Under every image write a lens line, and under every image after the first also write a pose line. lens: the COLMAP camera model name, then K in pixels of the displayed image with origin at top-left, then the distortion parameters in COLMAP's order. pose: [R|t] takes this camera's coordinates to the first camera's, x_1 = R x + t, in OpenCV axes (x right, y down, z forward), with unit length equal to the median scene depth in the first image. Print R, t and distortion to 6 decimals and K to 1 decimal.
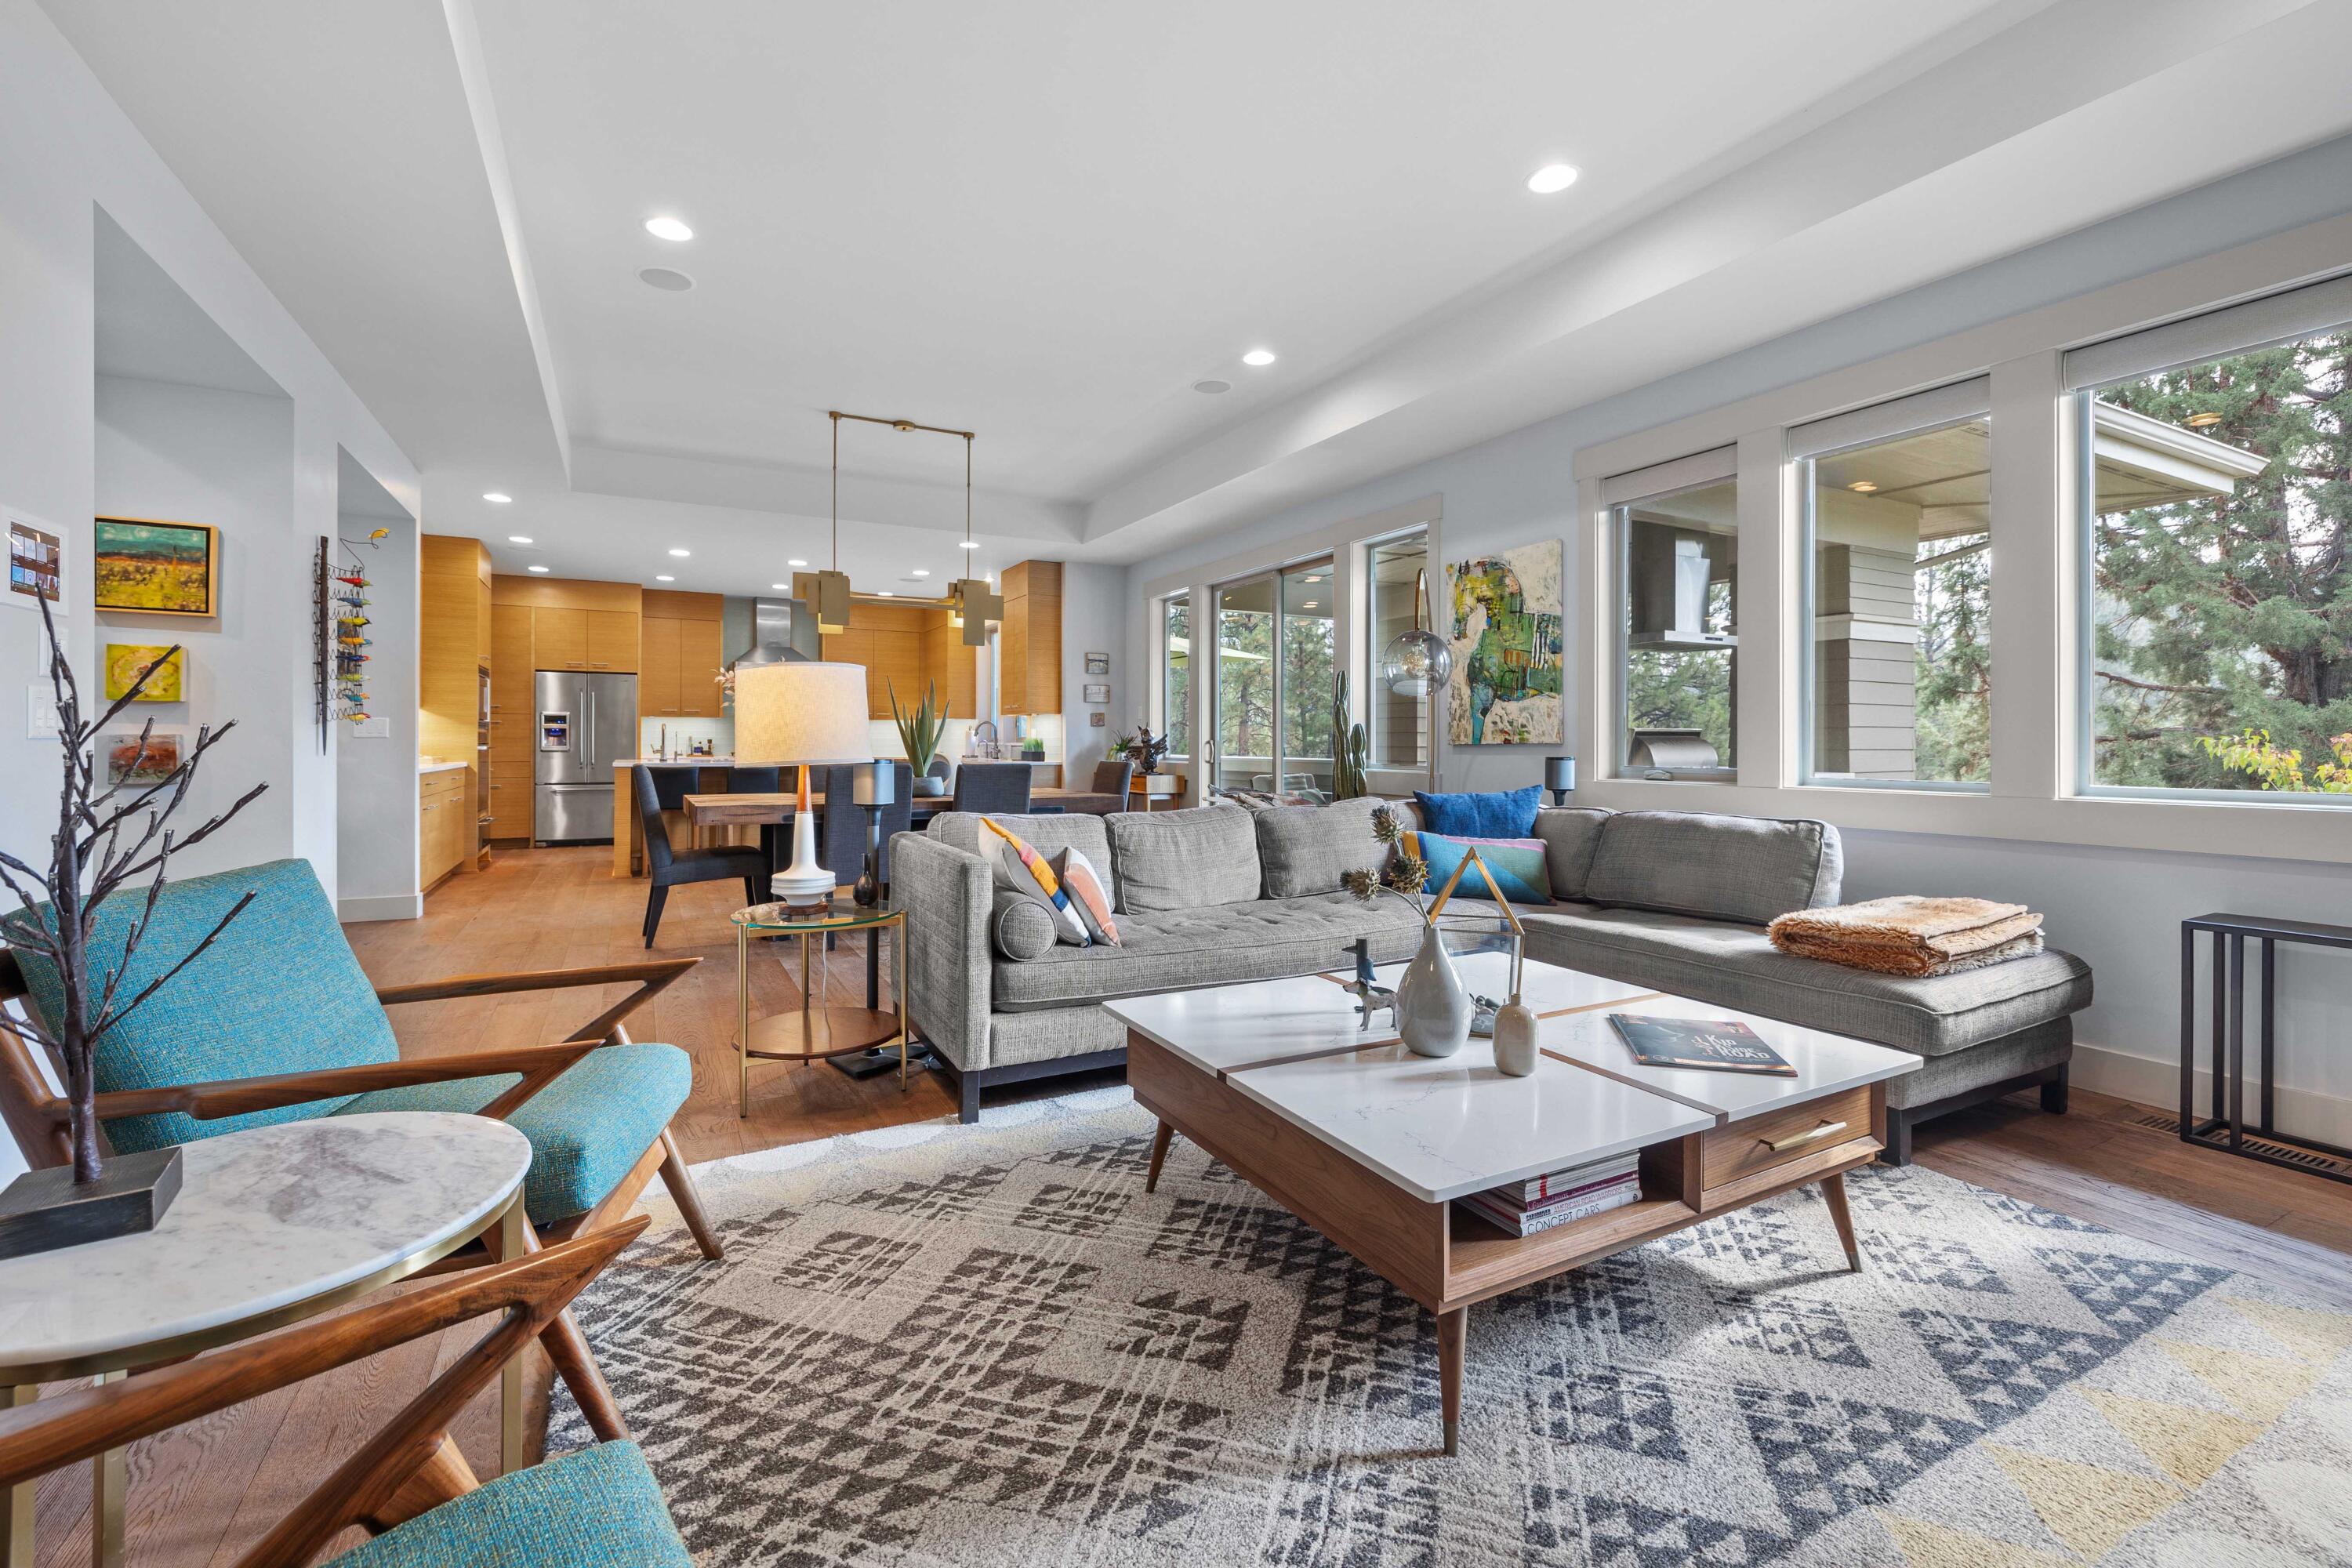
lens RADIAL K [[994.9, 0, 1168.5], [0, 994.9, 745.4], [0, 0, 1]] dist [0.011326, -0.000957]
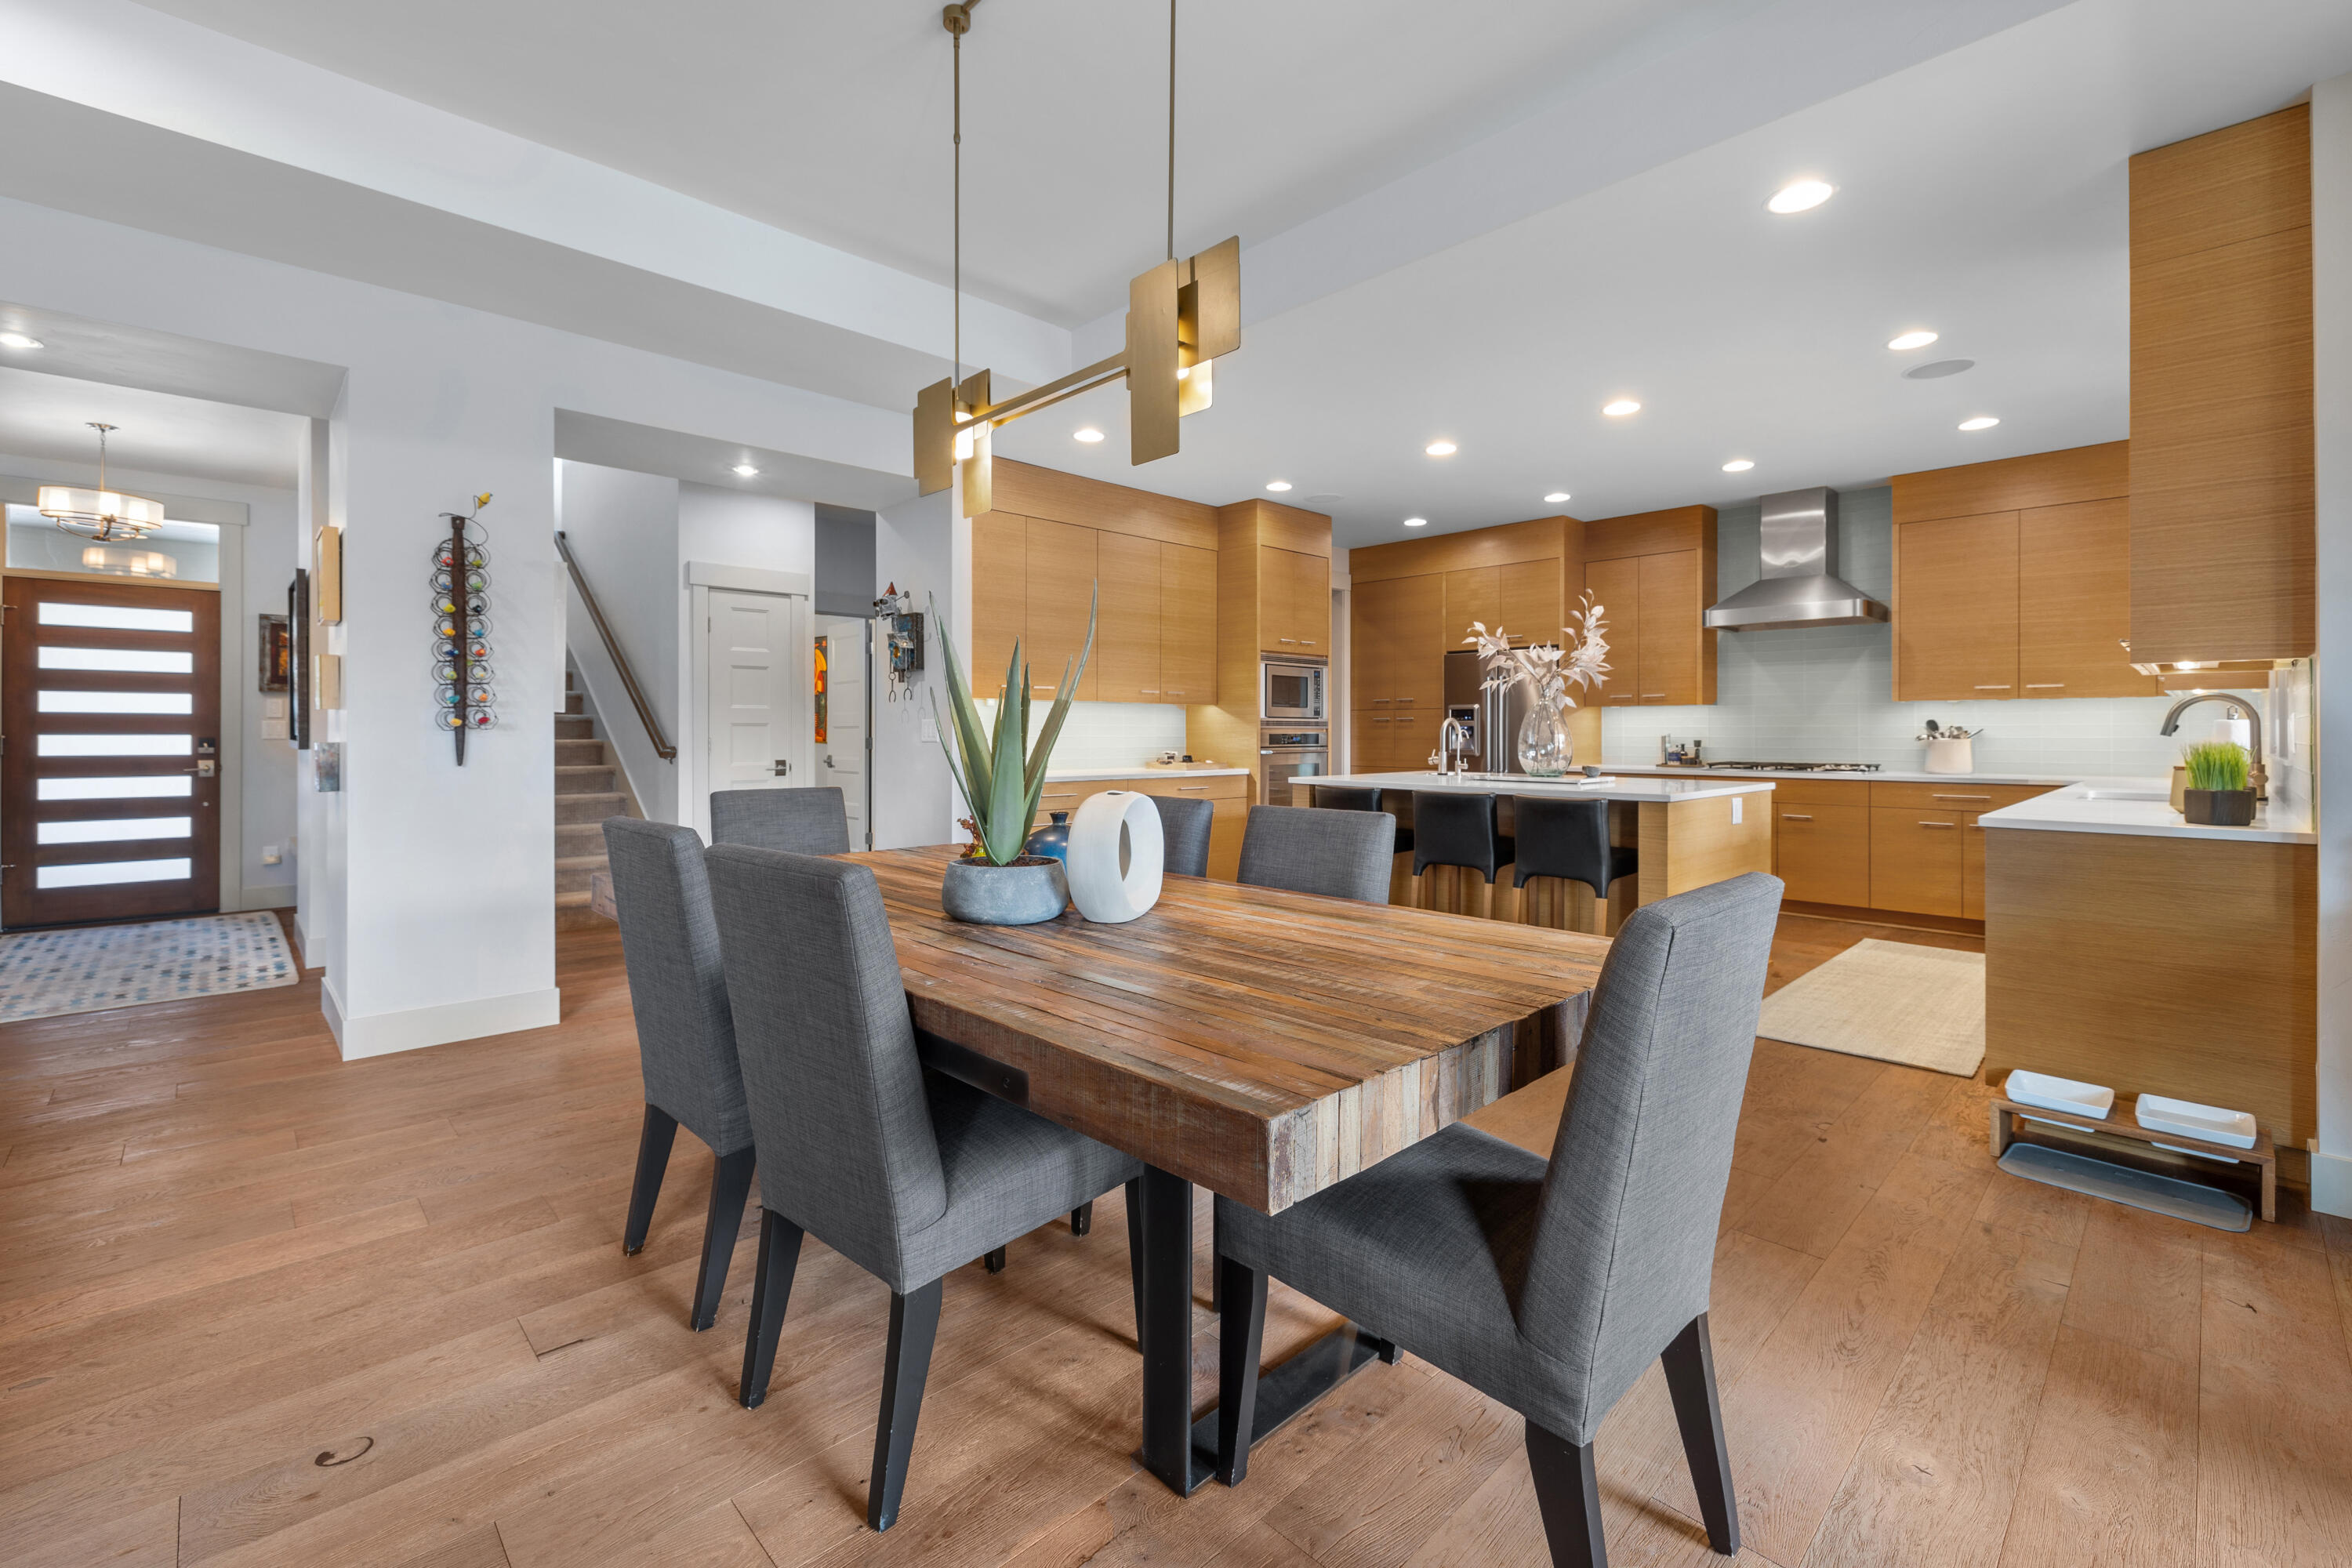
lens RADIAL K [[994.9, 0, 1176.1], [0, 994.9, 736.7], [0, 0, 1]] dist [0.011326, -0.000957]
pose [[0.260761, 0.003212, -0.965398, 0.347427], [-0.005713, 0.999982, 0.001784, -0.039732], [0.965386, 0.005050, 0.260775, 2.853581]]
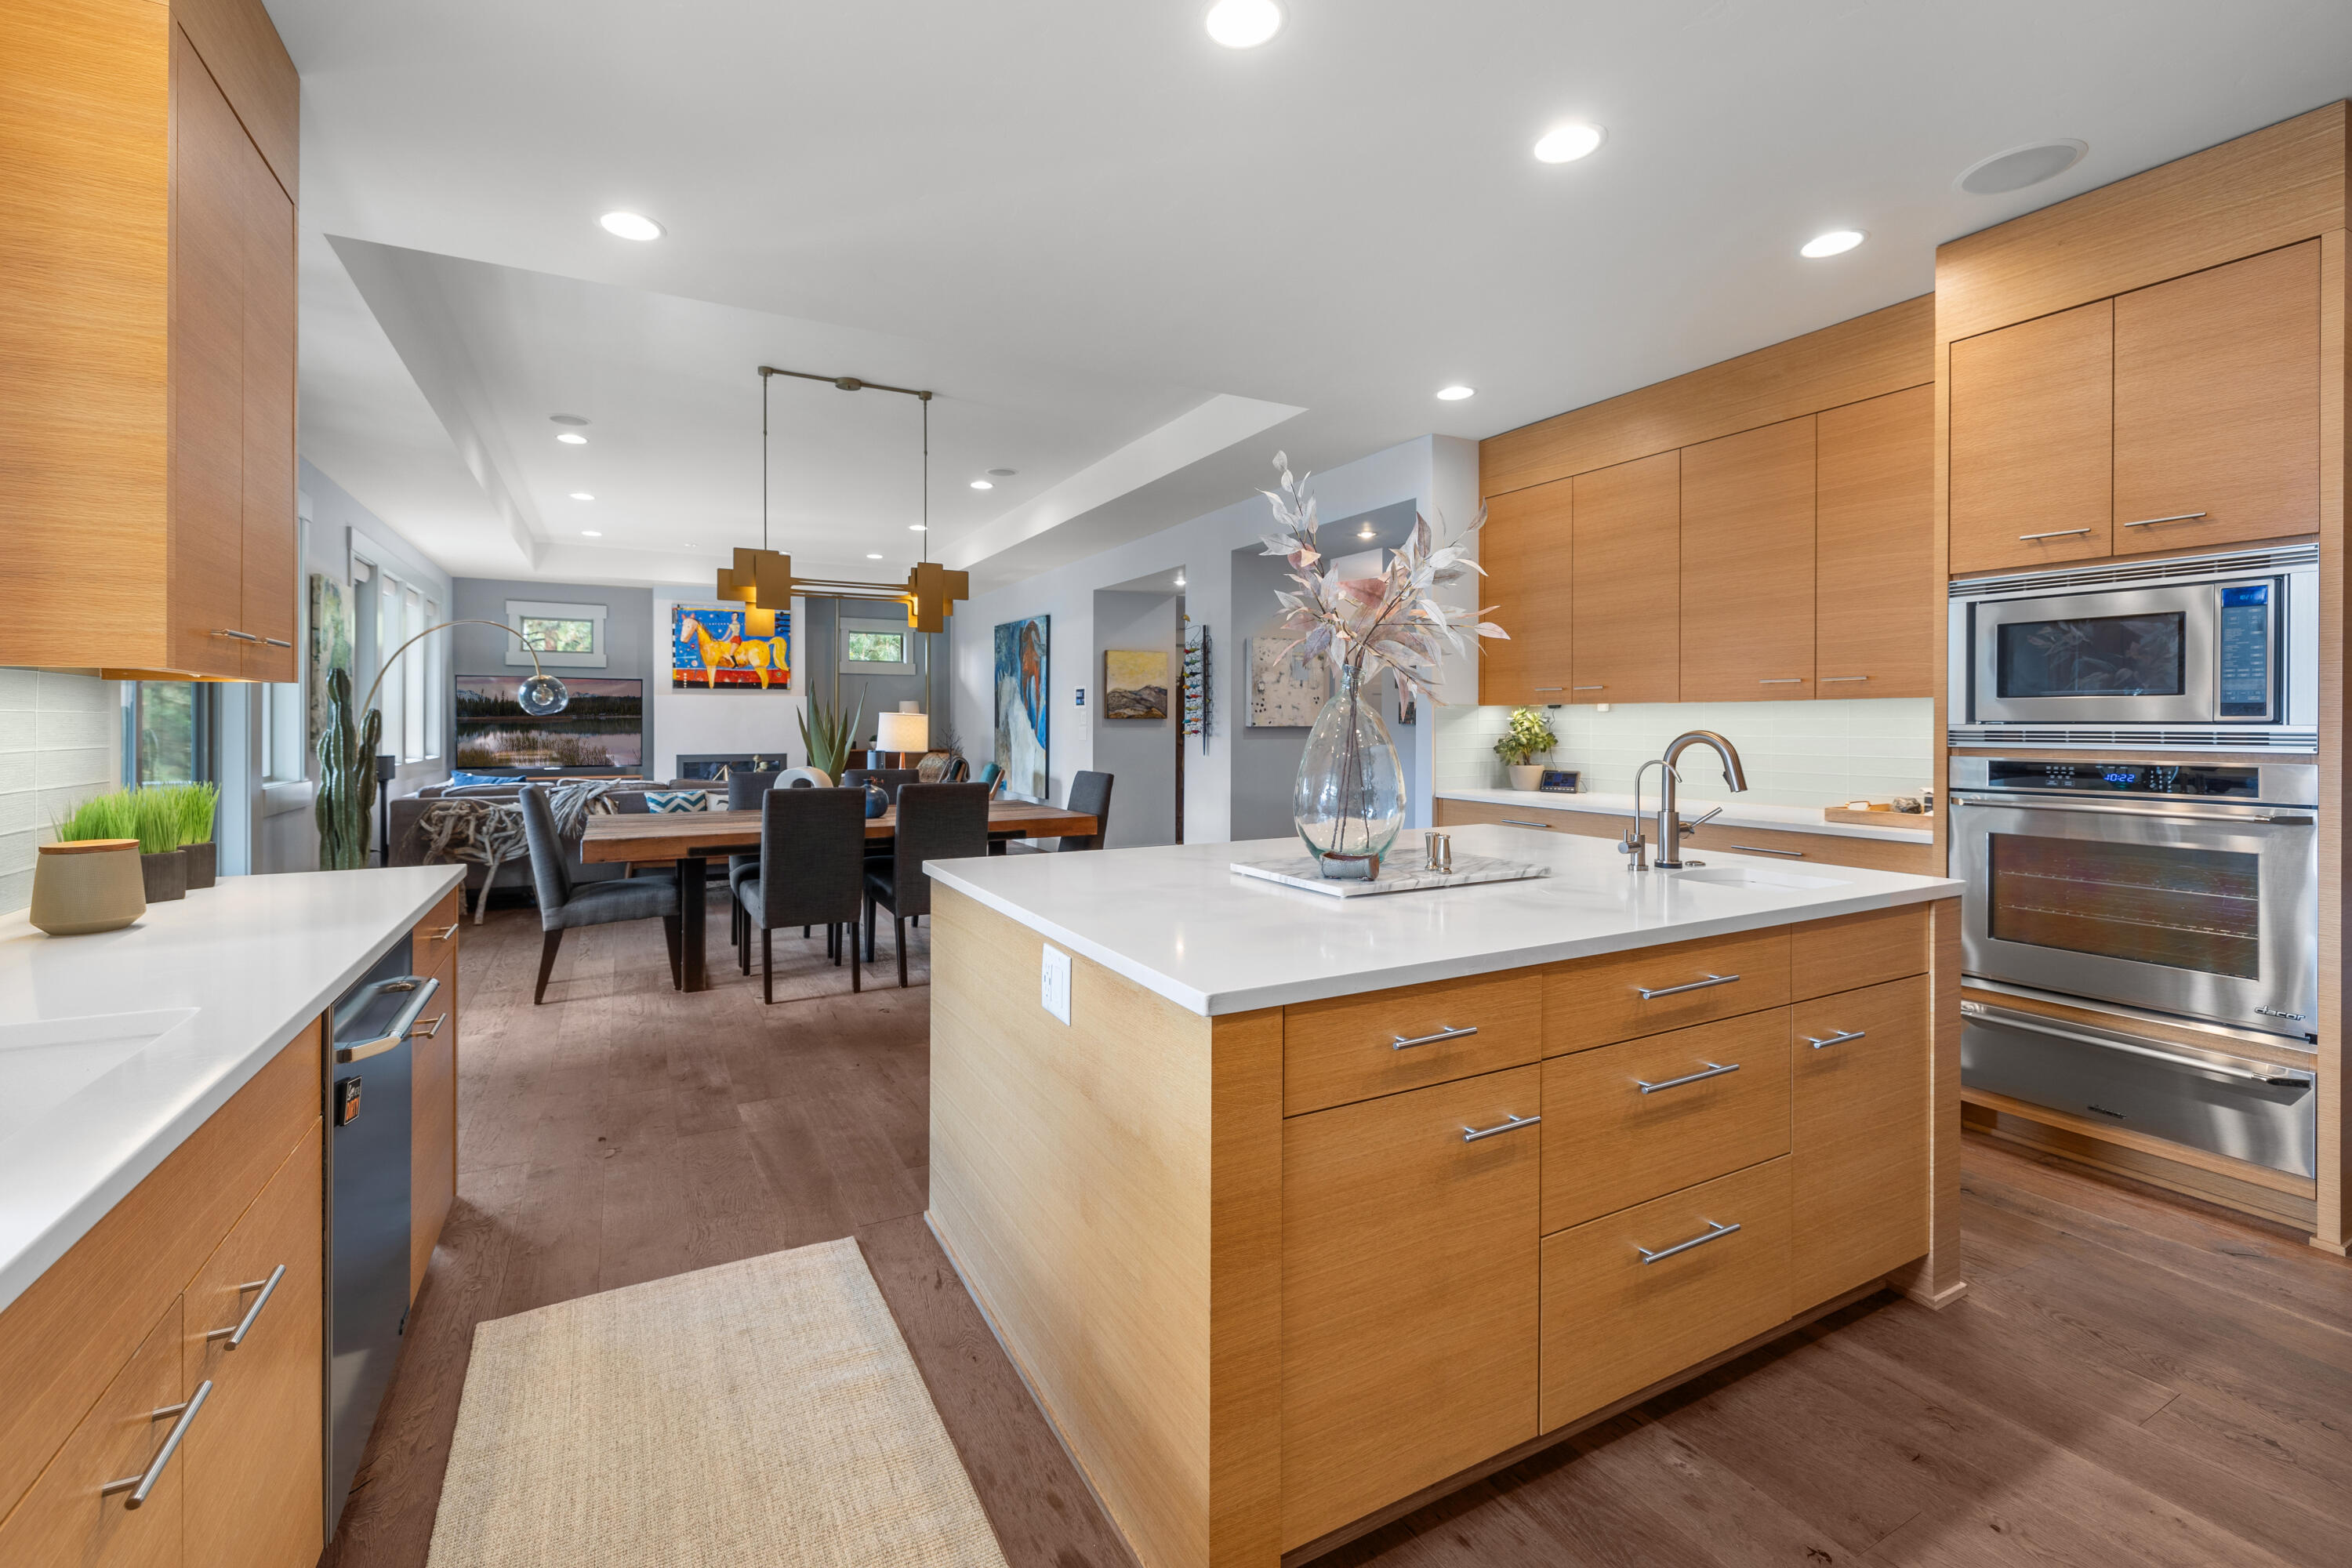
lens RADIAL K [[994.9, 0, 1135.1], [0, 994.9, 722.0], [0, 0, 1]] dist [0.011326, -0.000957]
pose [[-0.999533, 0.008519, 0.029351, -1.587462], [0.008797, 0.999917, 0.009375, -0.126892], [-0.029269, 0.009629, -0.999525, 5.531100]]
